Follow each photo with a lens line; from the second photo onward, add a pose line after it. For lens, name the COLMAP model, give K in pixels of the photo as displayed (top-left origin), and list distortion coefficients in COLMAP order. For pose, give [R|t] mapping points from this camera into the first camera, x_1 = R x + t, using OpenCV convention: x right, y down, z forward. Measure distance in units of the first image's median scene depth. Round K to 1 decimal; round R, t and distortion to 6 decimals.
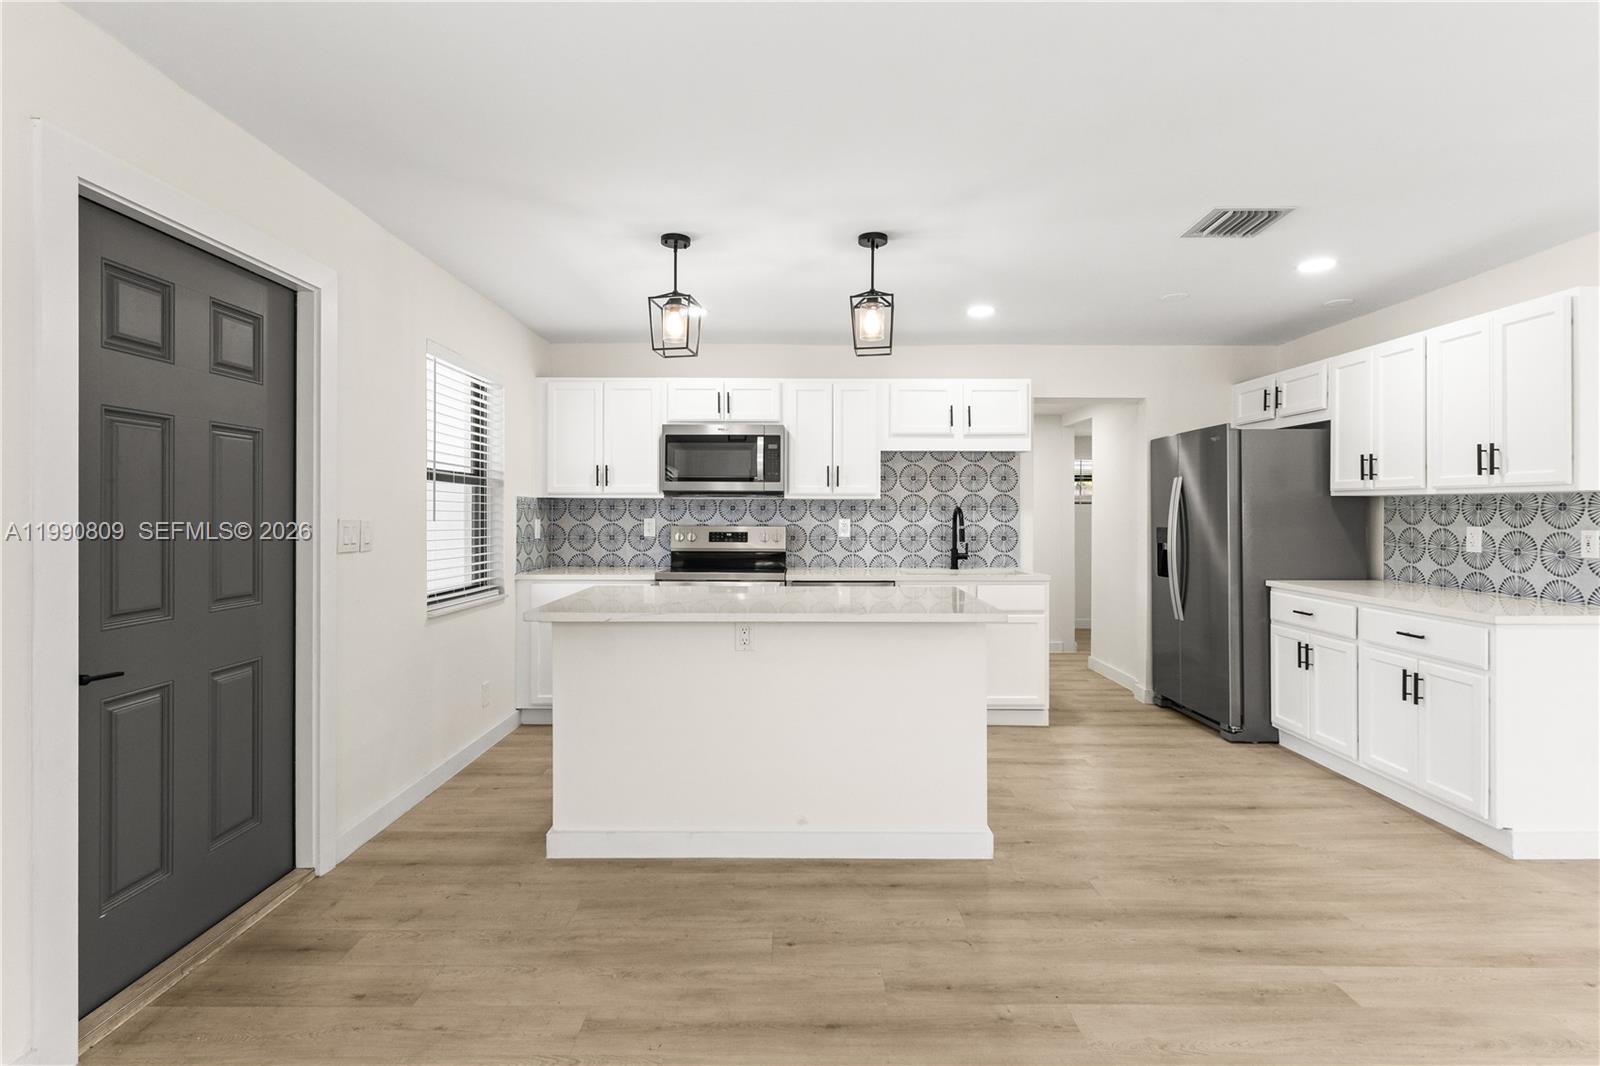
lens RADIAL K [[774.9, 0, 802.5], [0, 774.9, 510.6], [0, 0, 1]] dist [0.006713, -0.001187]
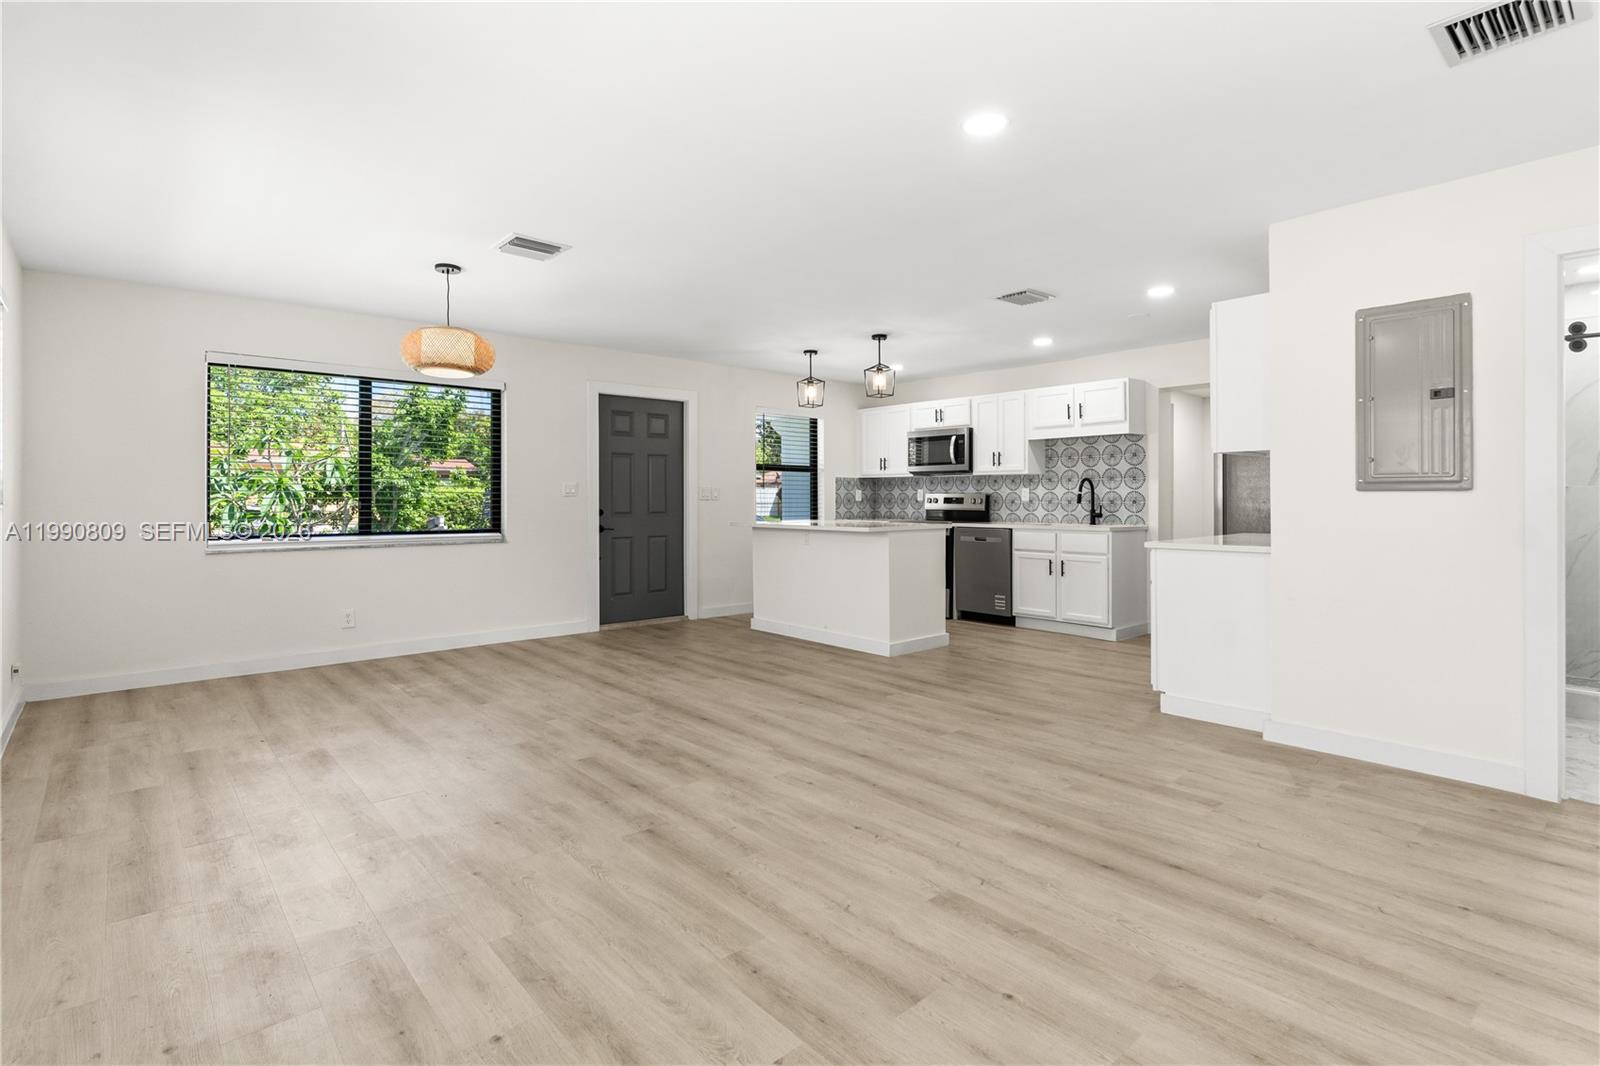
lens RADIAL K [[774.9, 0, 819.0], [0, 774.9, 505.9], [0, 0, 1]] dist [0.006713, -0.001187]
pose [[0.667133, 0.003960, -0.744928, 1.266923], [0.004423, 0.999947, 0.009277, 0.041516], [0.744926, -0.009484, 0.667080, -0.343608]]
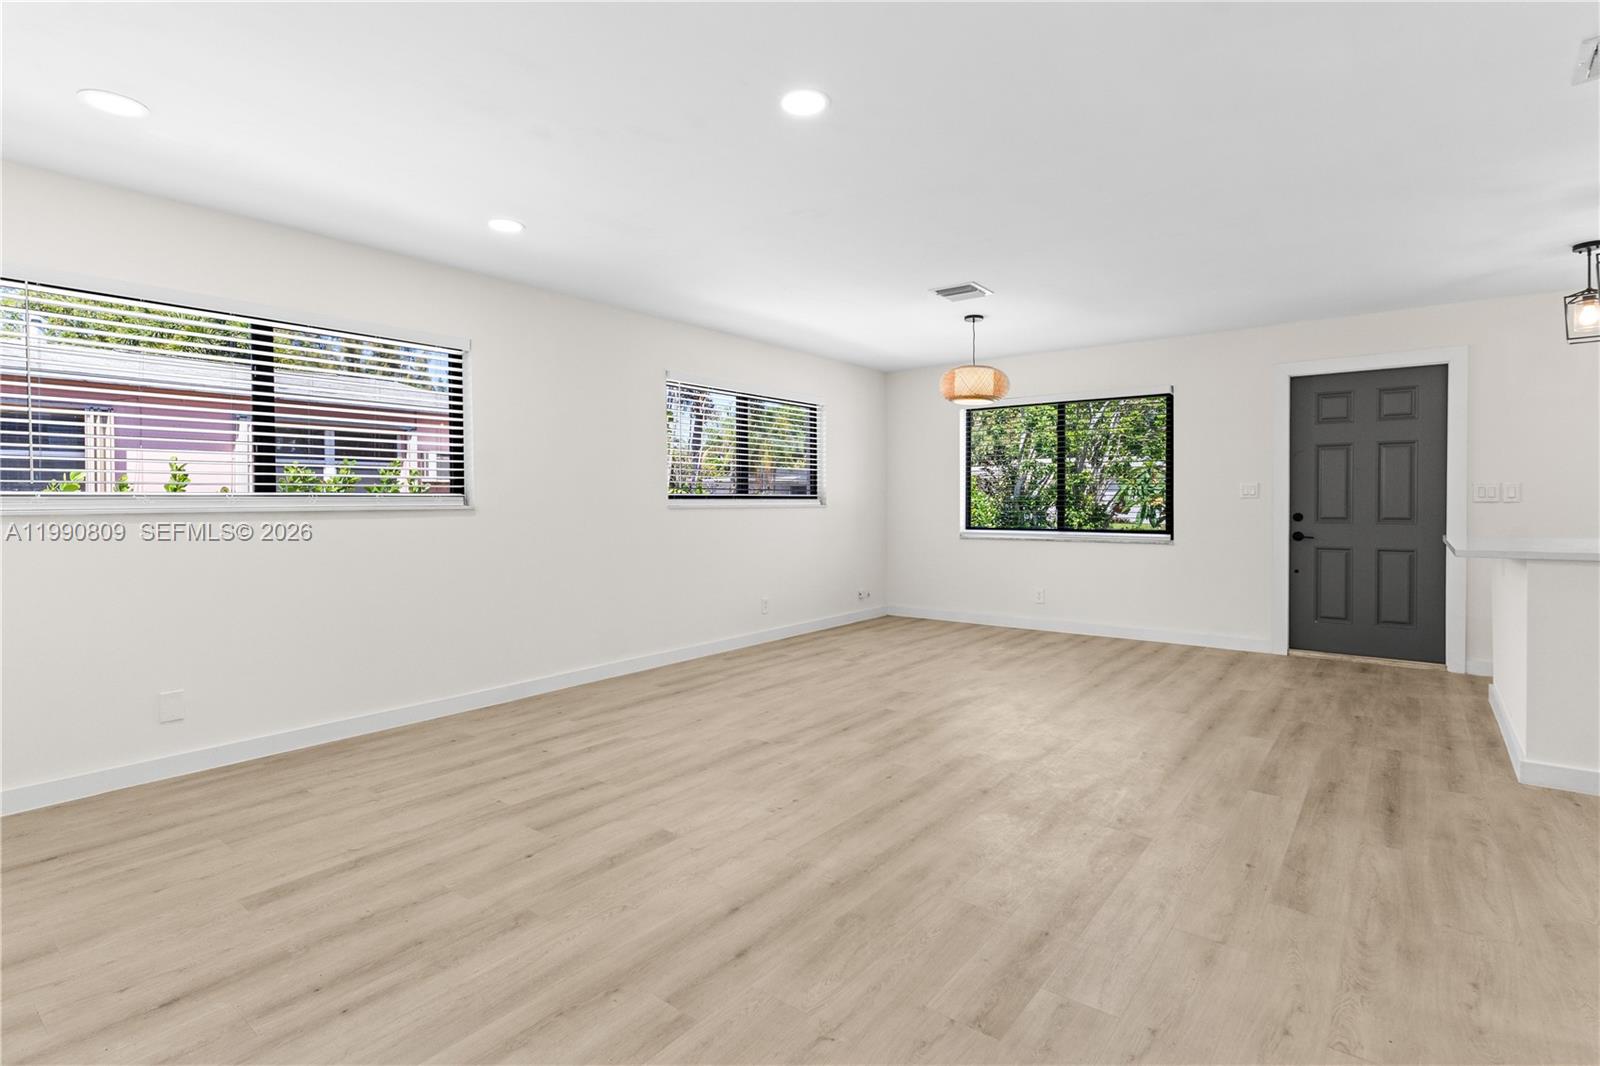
lens RADIAL K [[774.9, 0, 817.1], [0, 774.9, 507.3], [0, 0, 1]] dist [0.006713, -0.001187]
pose [[-0.612672, 0.003234, -0.790331, 1.372066], [0.003885, 0.999992, 0.001080, 0.047057], [0.790328, -0.002409, -0.612680, 0.715642]]
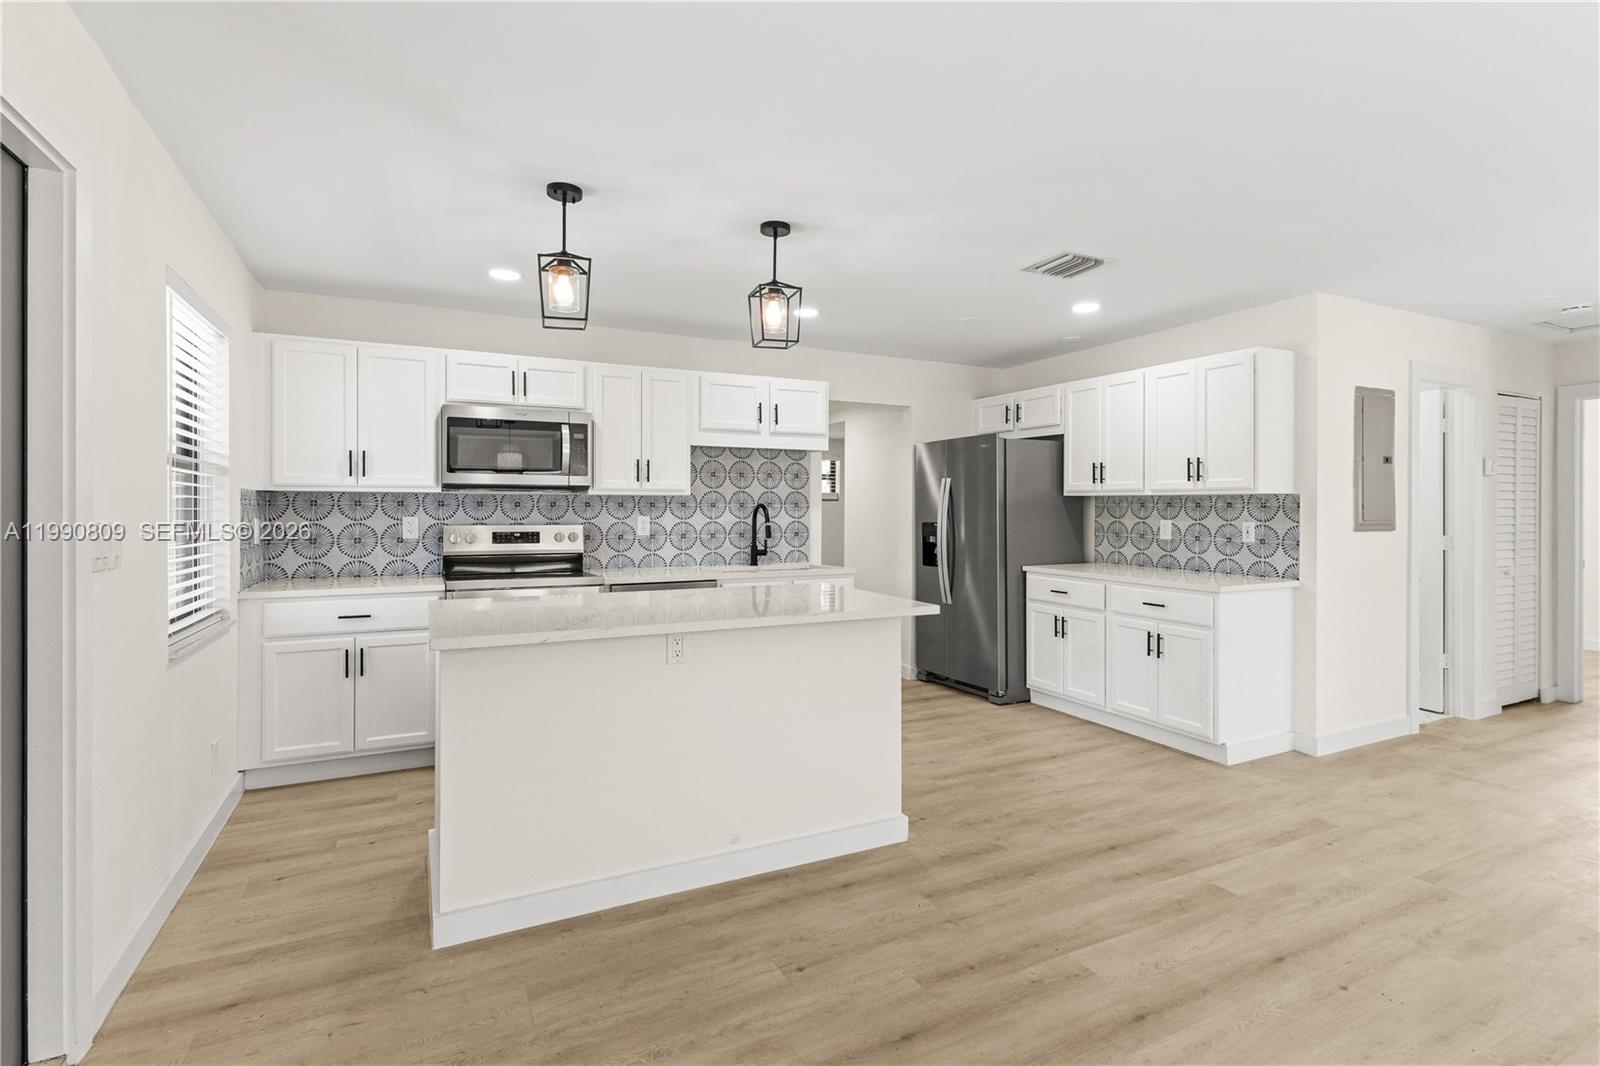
lens RADIAL K [[774.9, 0, 813.6], [0, 774.9, 509.4], [0, 0, 1]] dist [0.006713, -0.001187]
pose [[0.892497, -0.000732, 0.451053, -0.272954], [-0.000734, 0.999995, 0.003075, -0.000755], [-0.451053, -0.003076, 0.892492, 0.099857]]
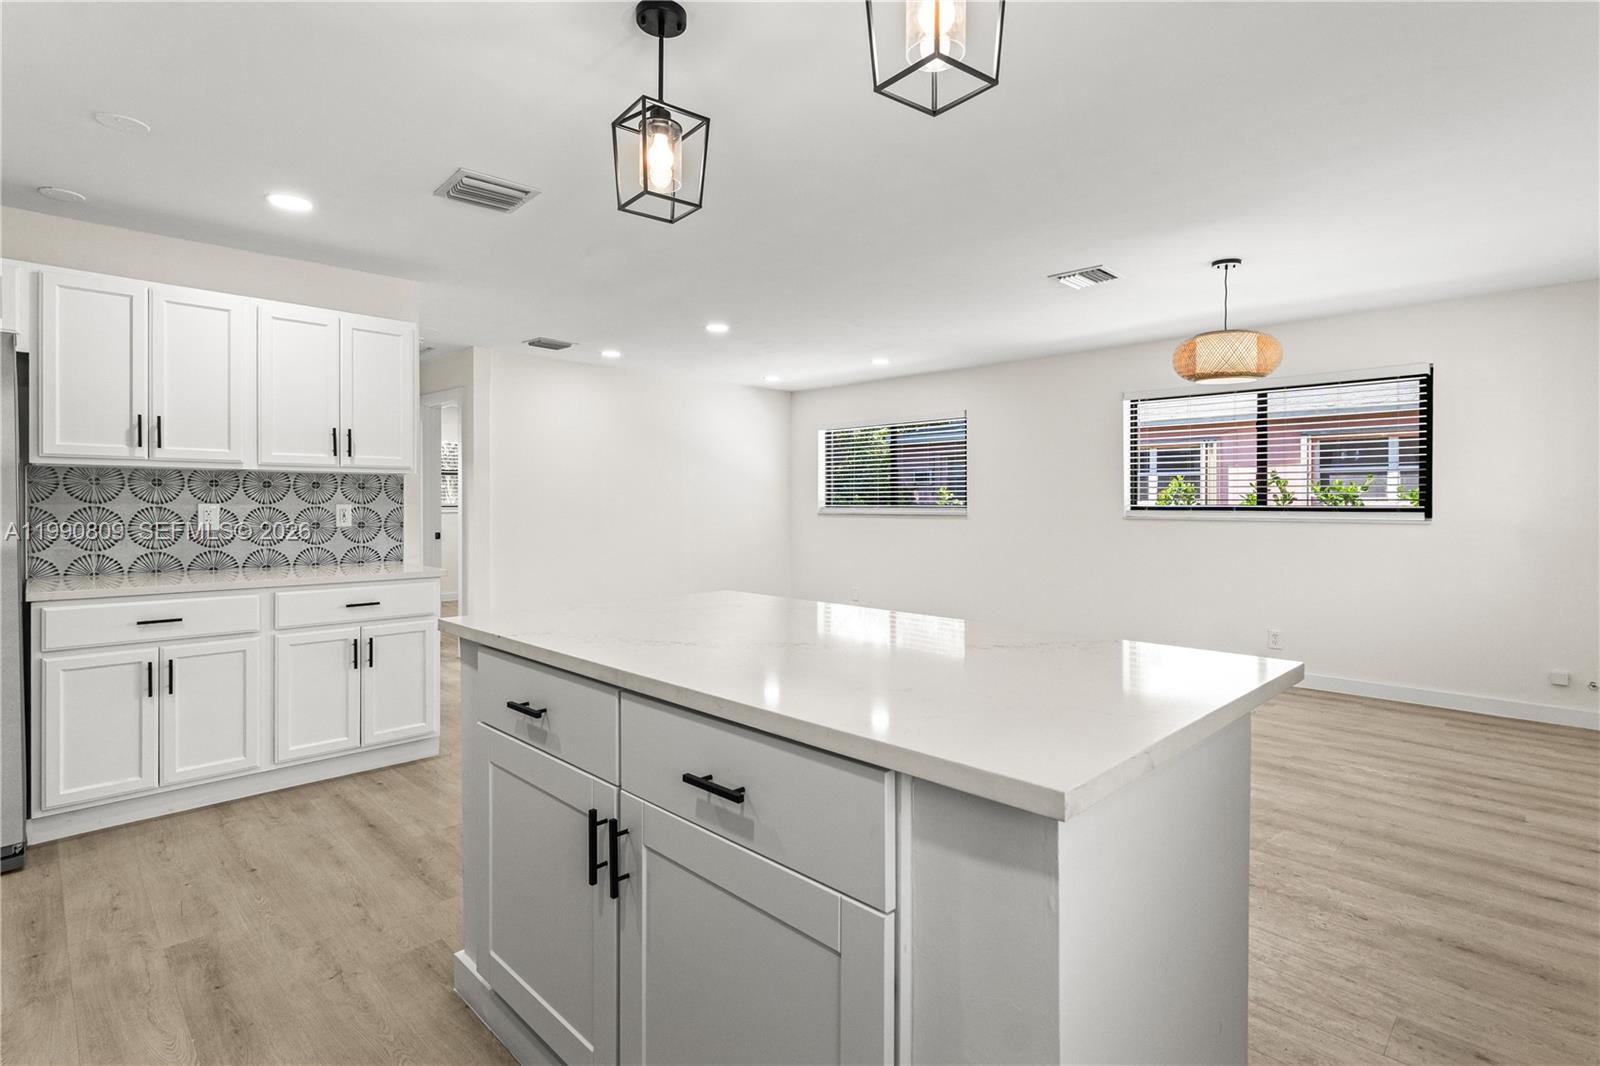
lens RADIAL K [[774.9, 0, 816.4], [0, 774.9, 509.8], [0, 0, 1]] dist [0.006713, -0.001187]
pose [[-0.711854, -0.011838, 0.702228, -0.367334], [-0.004444, 0.999914, 0.012351, 0.013300], [-0.702314, 0.005671, -0.711845, 1.203729]]
